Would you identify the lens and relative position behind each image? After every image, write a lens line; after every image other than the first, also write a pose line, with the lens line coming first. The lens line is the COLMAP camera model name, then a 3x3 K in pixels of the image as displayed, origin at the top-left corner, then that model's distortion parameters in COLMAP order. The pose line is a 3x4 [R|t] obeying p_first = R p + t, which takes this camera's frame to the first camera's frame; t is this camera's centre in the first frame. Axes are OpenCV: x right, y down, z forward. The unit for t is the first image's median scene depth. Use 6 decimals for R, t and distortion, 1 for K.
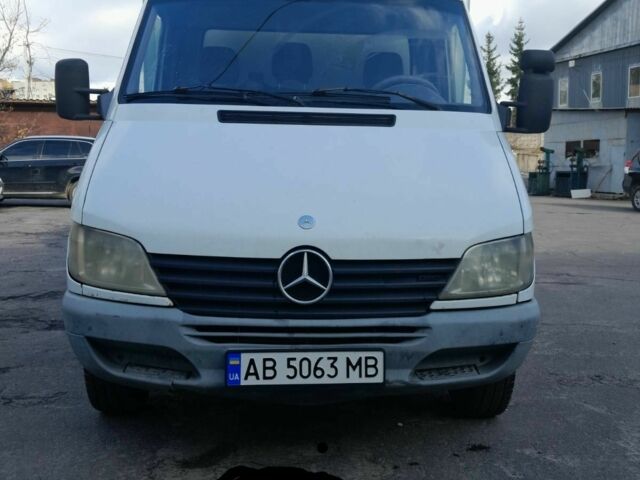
lens RADIAL K [[677.1, 0, 320.0], [0, 677.1, 240.0], [0, 0, 1]] dist [0.148914, -0.292138]
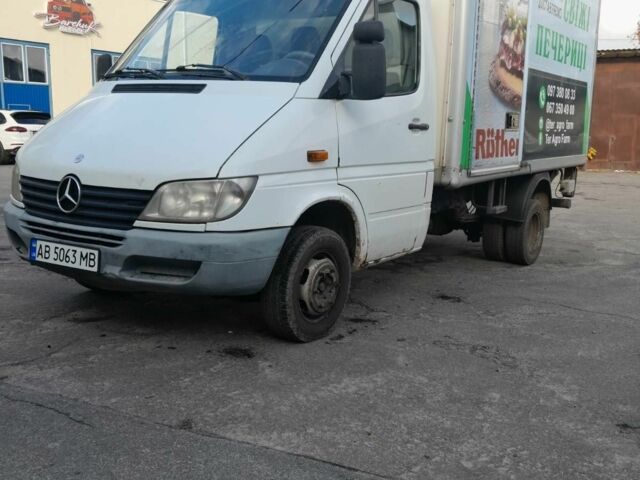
lens RADIAL K [[677.1, 0, 320.0], [0, 677.1, 240.0], [0, 0, 1]] dist [0.148914, -0.292138]
pose [[0.795958, 0.105542, -0.596080, 1.318395], [-0.088634, 0.994391, 0.057712, 0.017192], [0.598828, 0.006897, 0.800848, 0.123114]]
